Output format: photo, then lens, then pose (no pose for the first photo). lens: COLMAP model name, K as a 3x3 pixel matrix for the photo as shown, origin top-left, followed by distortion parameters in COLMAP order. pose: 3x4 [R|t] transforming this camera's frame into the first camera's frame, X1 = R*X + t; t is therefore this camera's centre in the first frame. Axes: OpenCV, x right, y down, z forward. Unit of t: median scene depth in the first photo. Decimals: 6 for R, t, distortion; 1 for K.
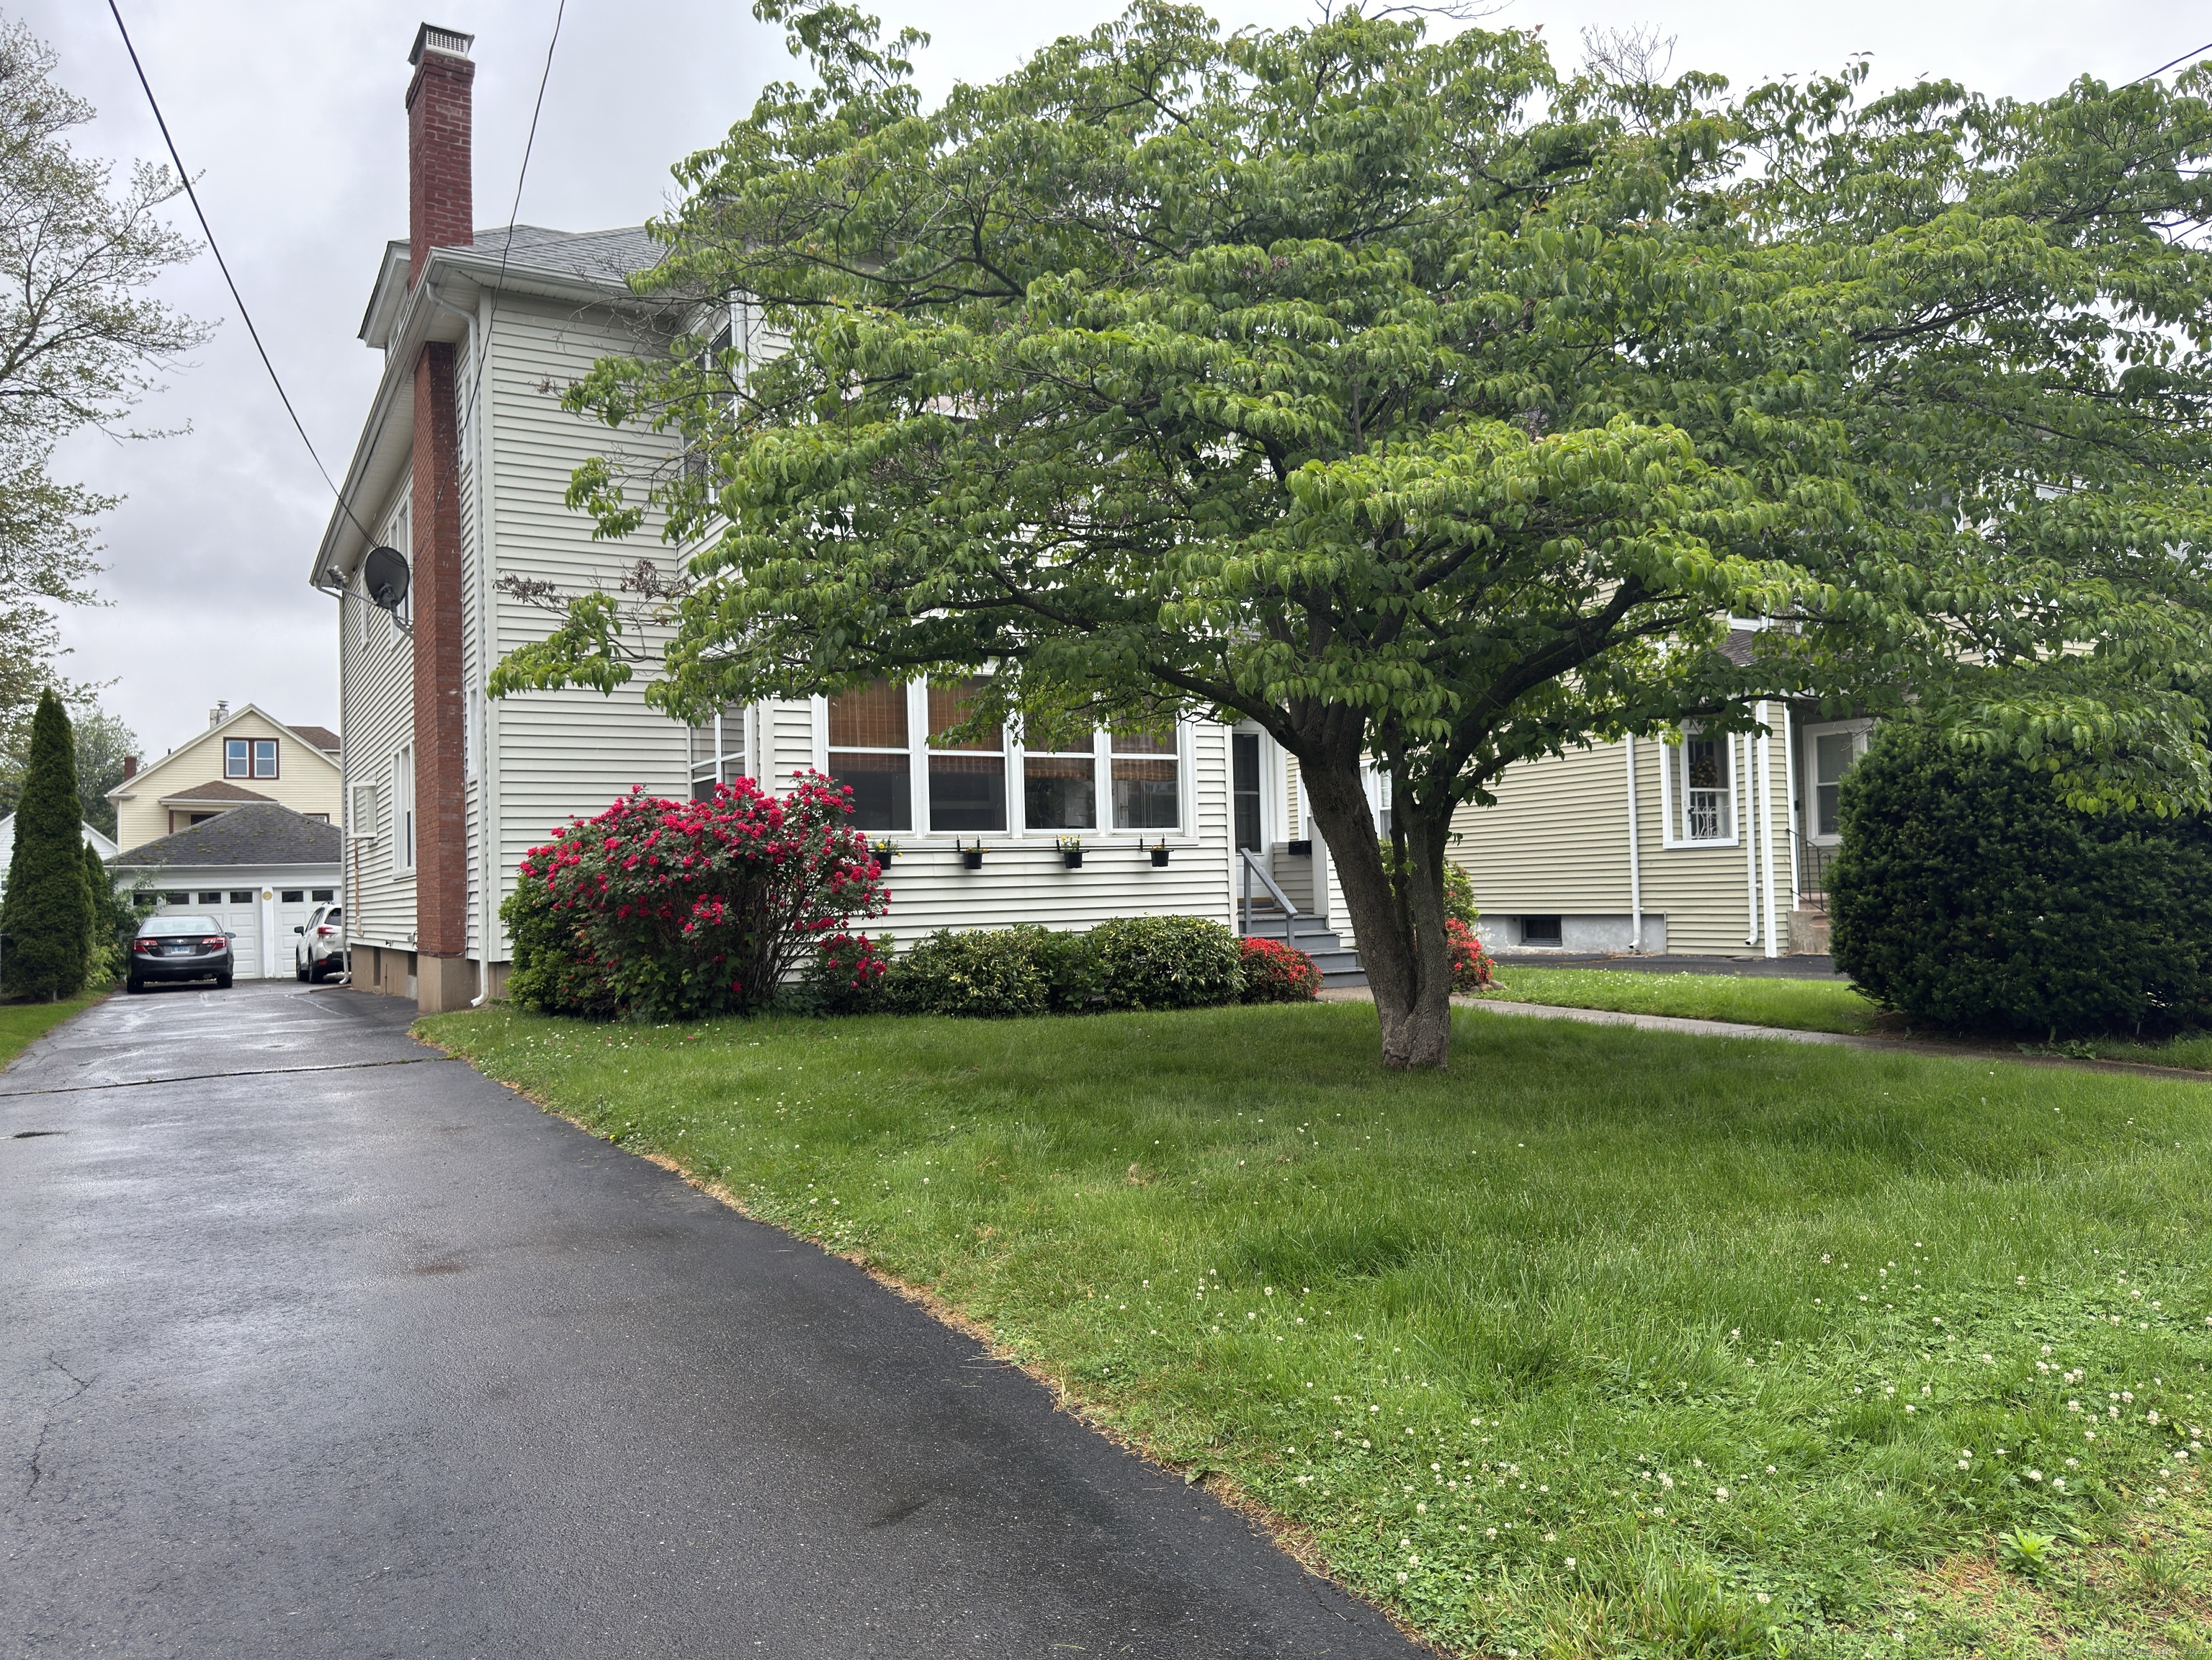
lens RADIAL K [[1608.7, 0, 1103.4], [0, 1608.7, 841.9], [0, 0, 1]] dist [-0.003105, 0.000322]
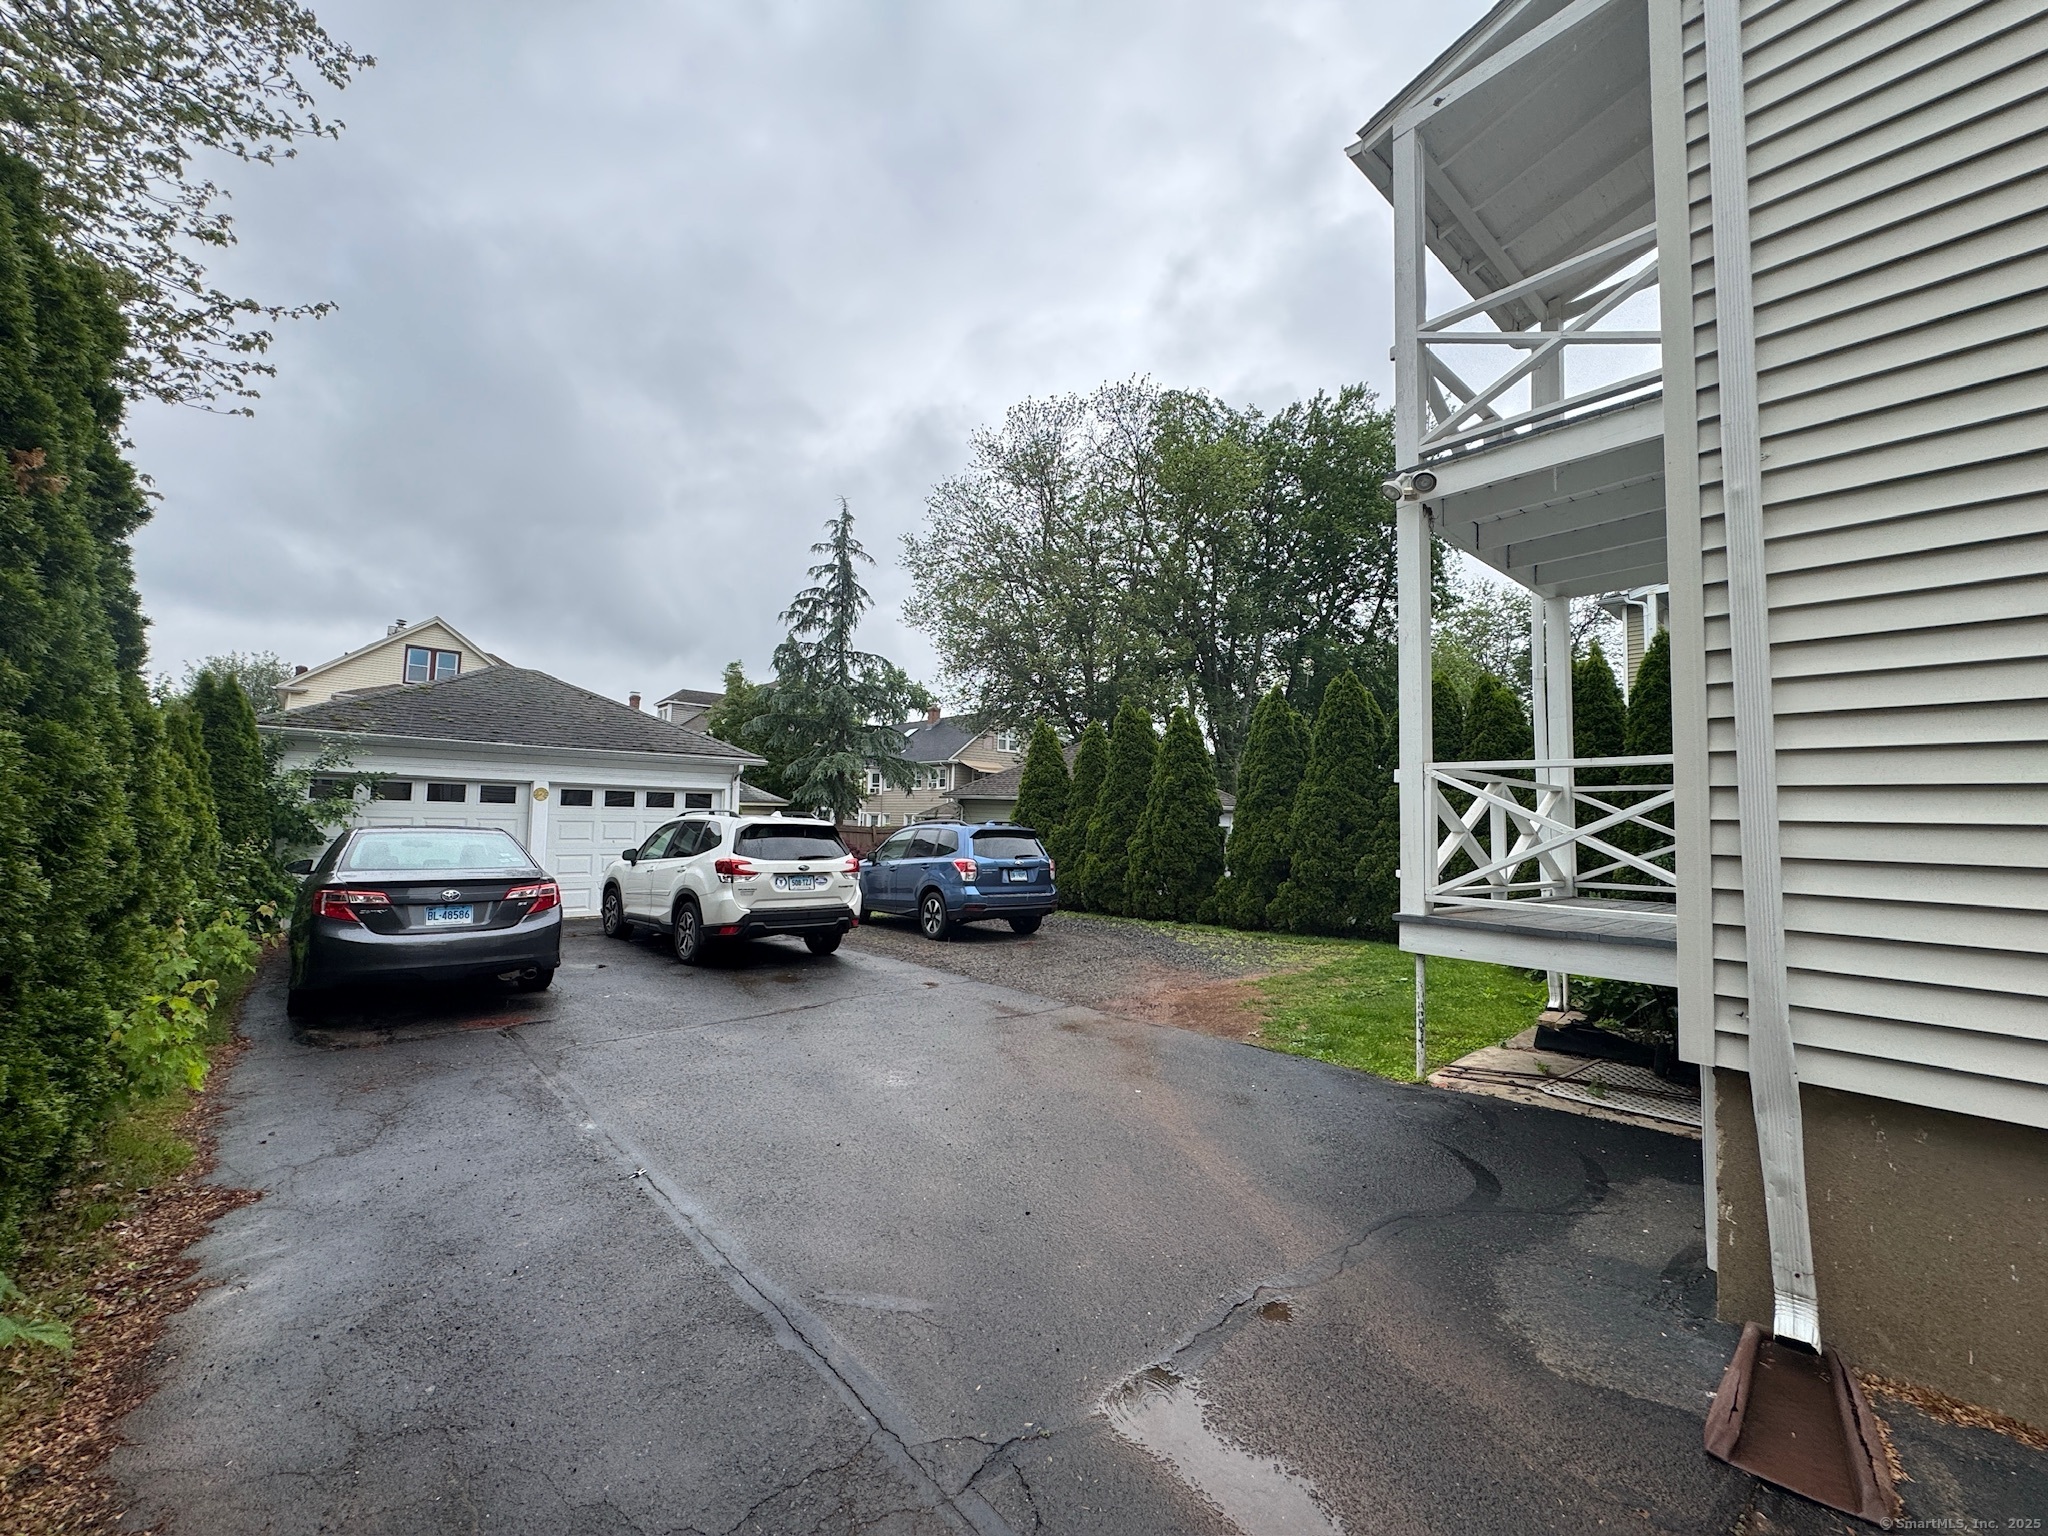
lens RADIAL K [[814.3, 0, 1027.5], [0, 814.3, 760.4], [0, 0, 1]] dist [-0.002340, 0.000190]
pose [[0.979486, 0.064553, 0.190891, -0.408570], [-0.056268, 0.997236, -0.048514, 0.025884], [-0.193495, 0.036777, 0.980412, 0.664328]]
